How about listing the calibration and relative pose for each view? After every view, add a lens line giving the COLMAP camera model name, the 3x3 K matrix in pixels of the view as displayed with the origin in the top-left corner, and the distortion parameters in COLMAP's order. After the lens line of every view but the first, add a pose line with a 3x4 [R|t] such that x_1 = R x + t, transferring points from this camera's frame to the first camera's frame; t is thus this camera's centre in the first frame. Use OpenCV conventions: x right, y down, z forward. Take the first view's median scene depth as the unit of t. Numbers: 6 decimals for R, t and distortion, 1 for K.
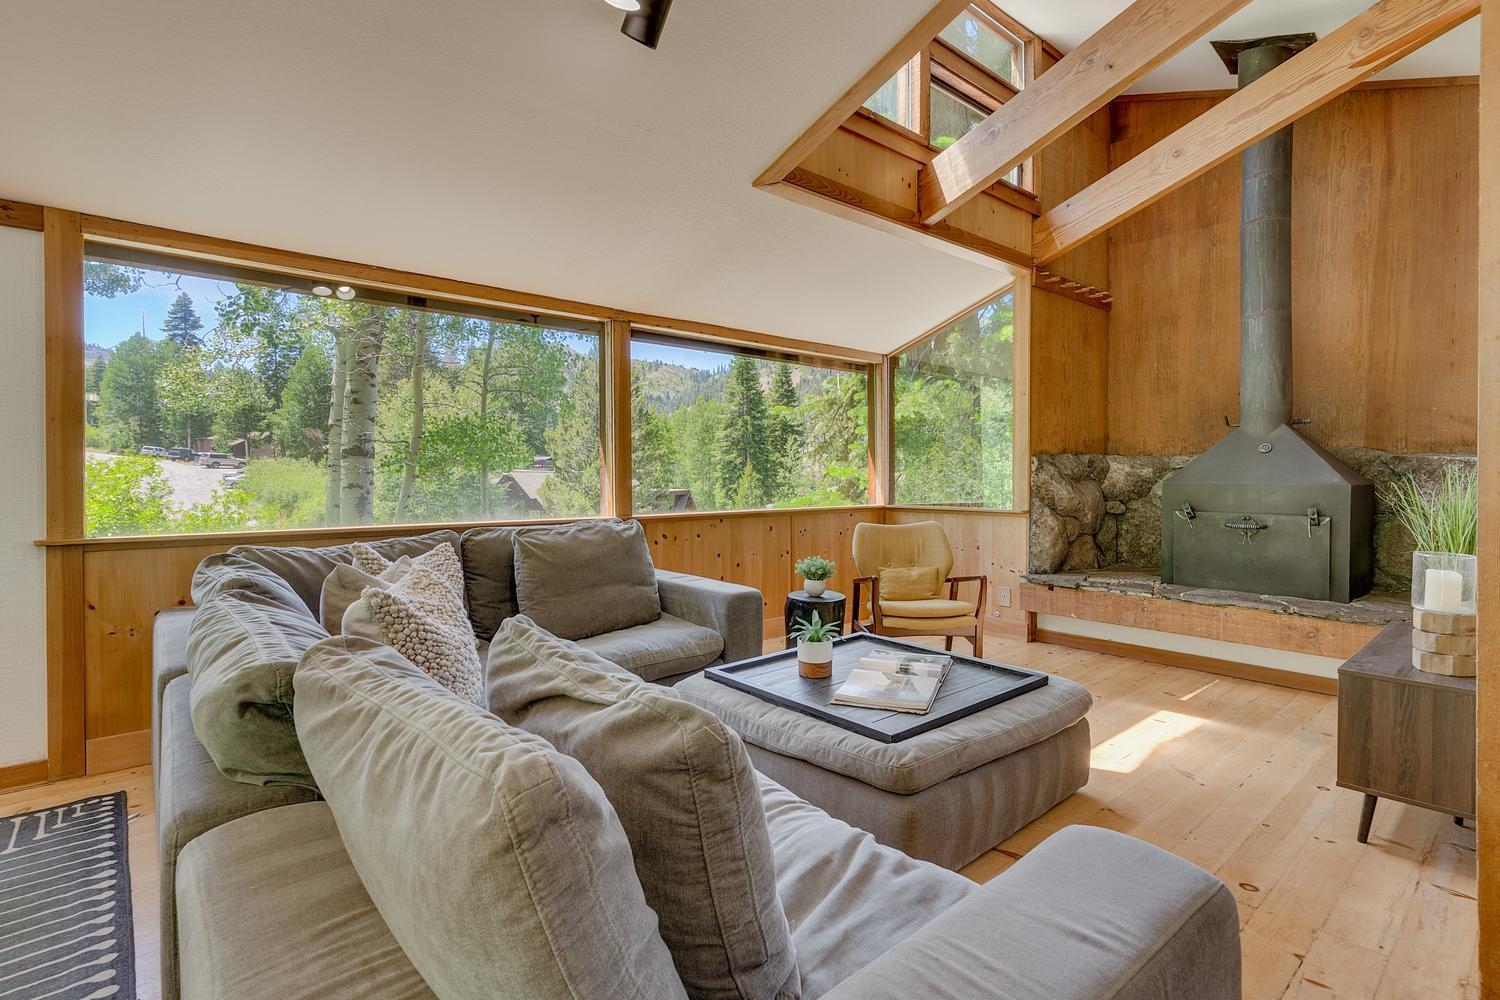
lens RADIAL K [[722.0, 0, 747.6], [0, 722.0, 493.8], [0, 0, 1]] dist [0.002219, 0.000148]
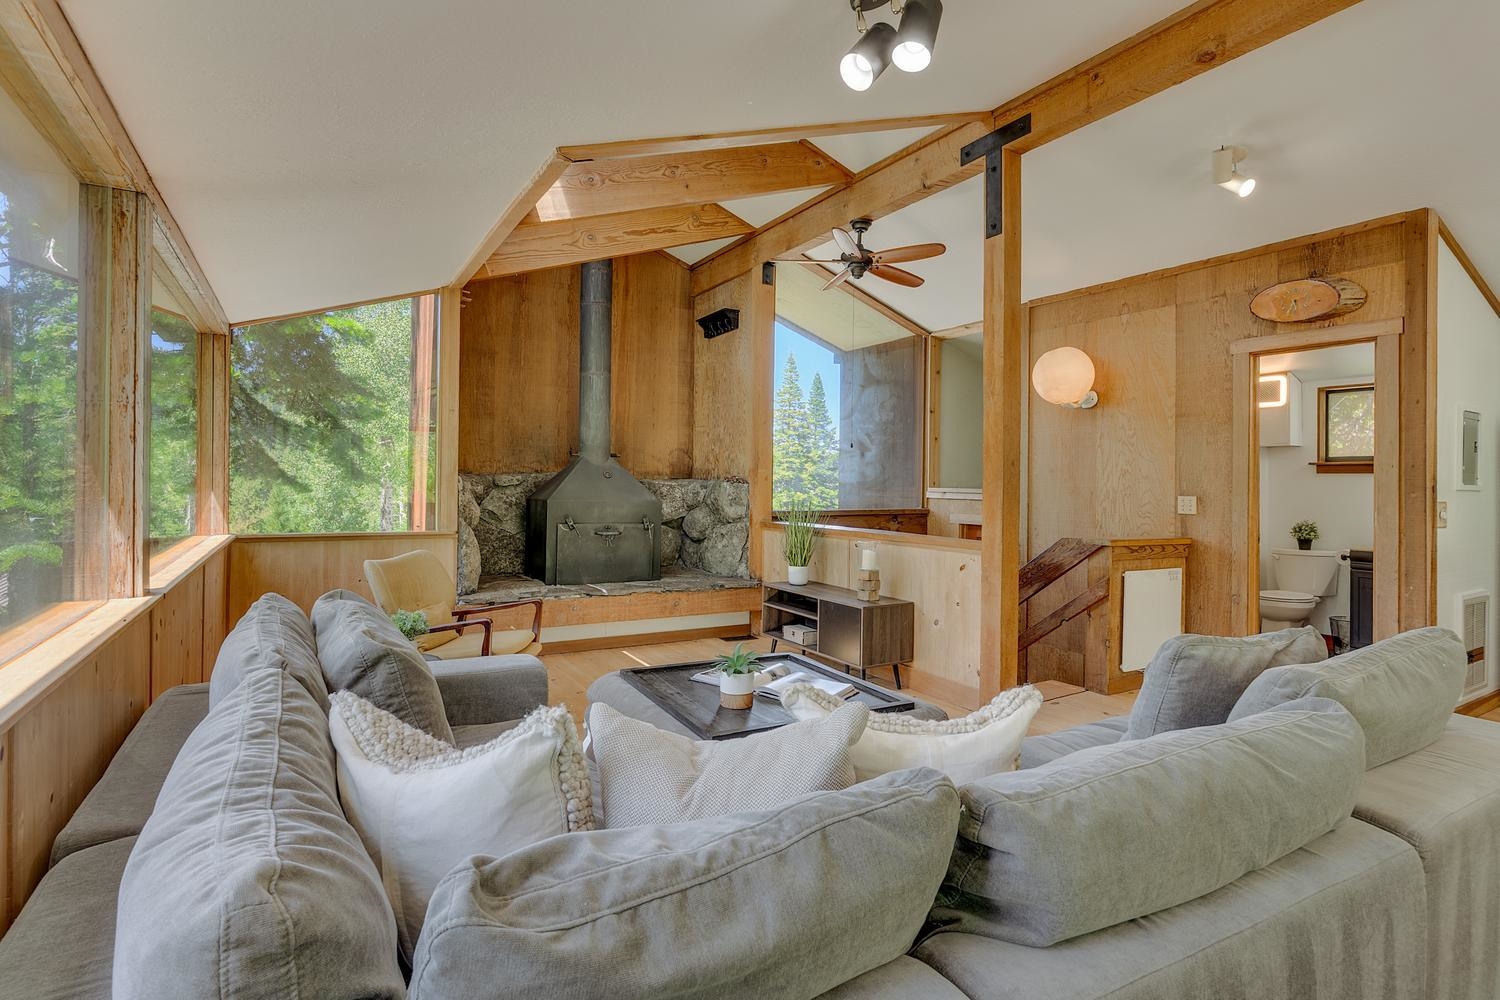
lens RADIAL K [[738.5, 0, 746.0], [0, 738.5, 479.8], [0, 0, 1]] dist [0.000610, -0.000115]
pose [[0.178776, 0.007967, 0.983857, -0.555049], [0.008124, 0.999921, -0.009573, -0.035244], [-0.983856, 0.009704, 0.178698, 0.470826]]
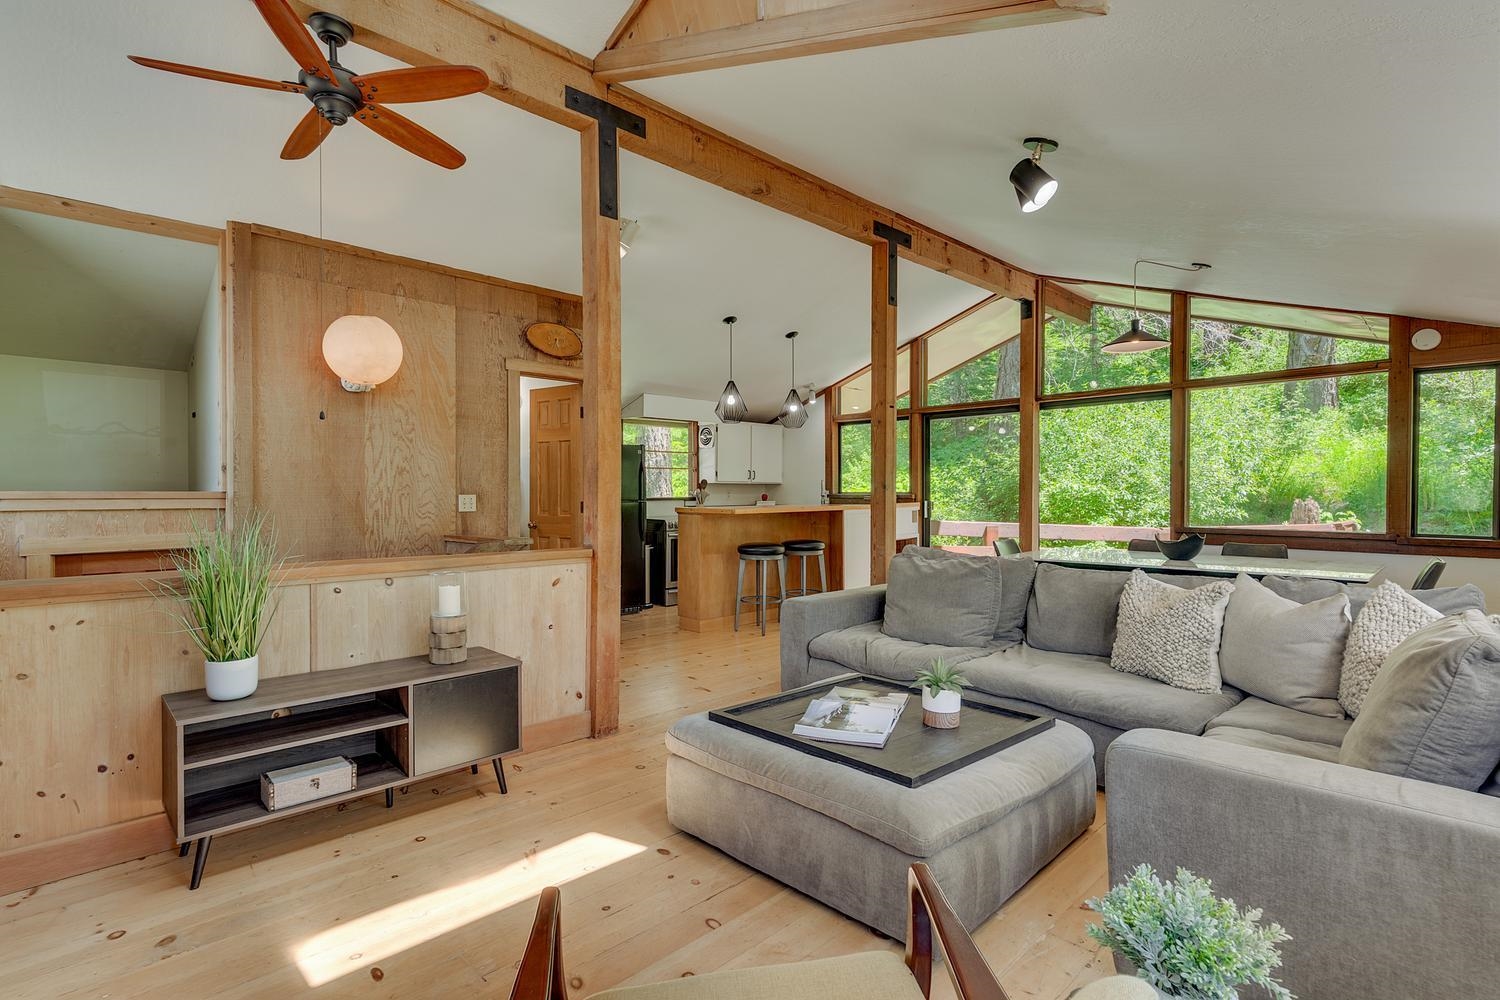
lens RADIAL K [[722.0, 0, 747.6], [0, 722.0, 493.8], [0, 0, 1]] dist [0.002219, 0.000148]
pose [[-0.998544, 0.003584, -0.053820, 0.243840], [0.002263, 0.999695, 0.024572, -0.043628], [0.053891, 0.024415, -0.998248, 1.144312]]
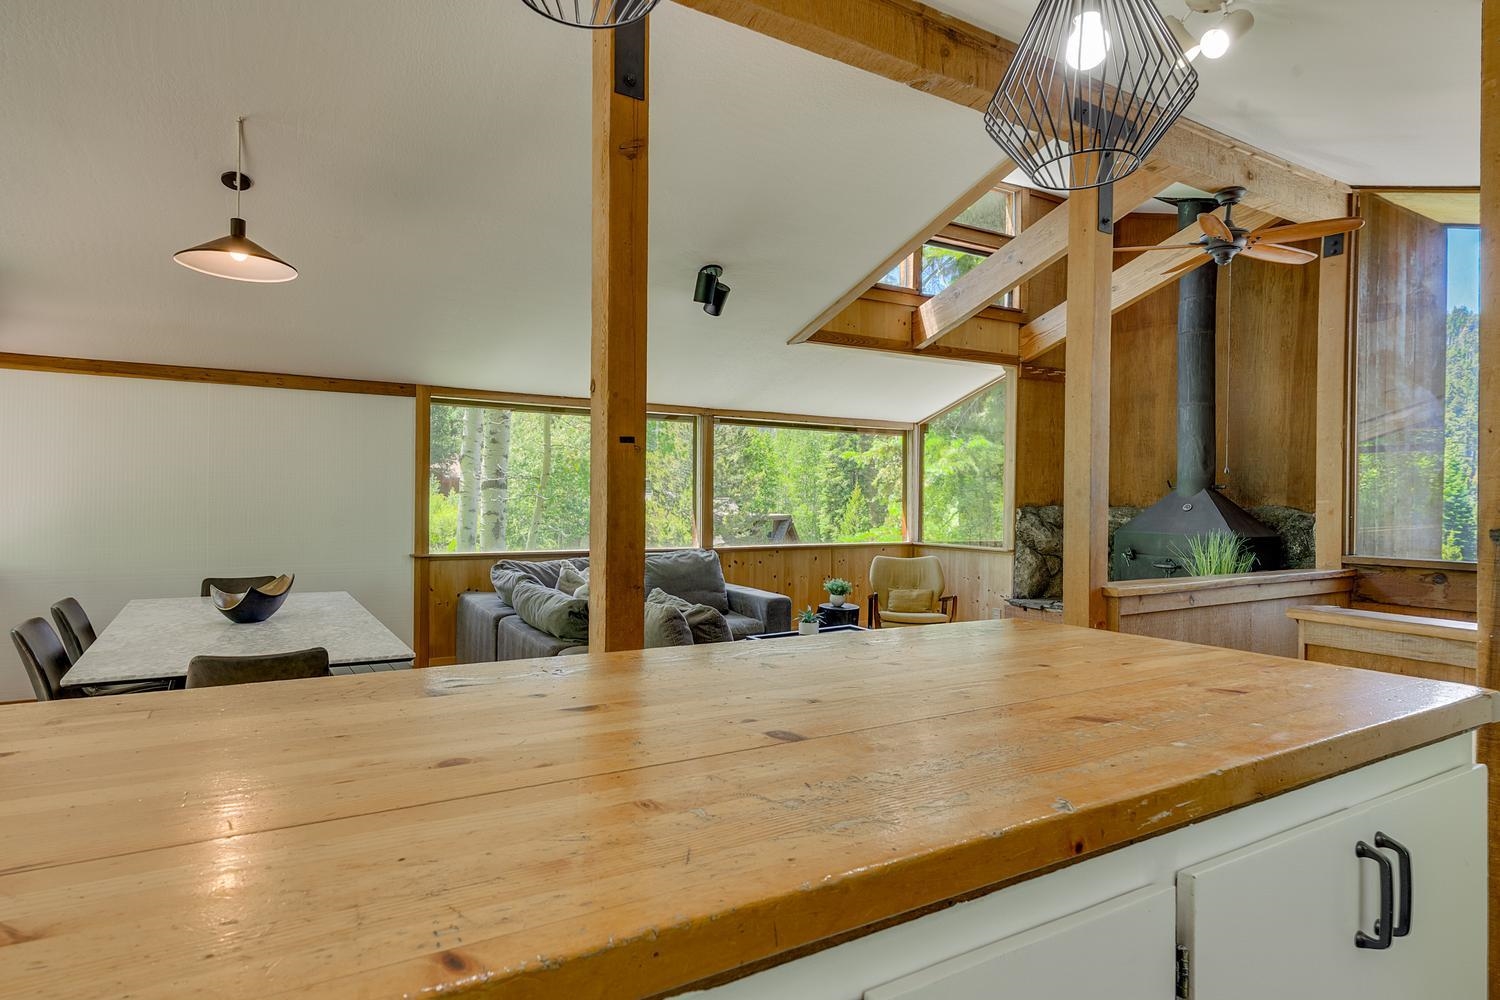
lens RADIAL K [[810.9, 0, 692.2], [0, 810.9, 502.8], [0, 0, 1]] dist [0.001032, 0.000106]
pose [[0.978179, 0.012664, -0.207376, 0.132513], [-0.016140, 0.999756, -0.015082, -0.032540], [0.207134, 0.018100, 0.978145, -0.595655]]
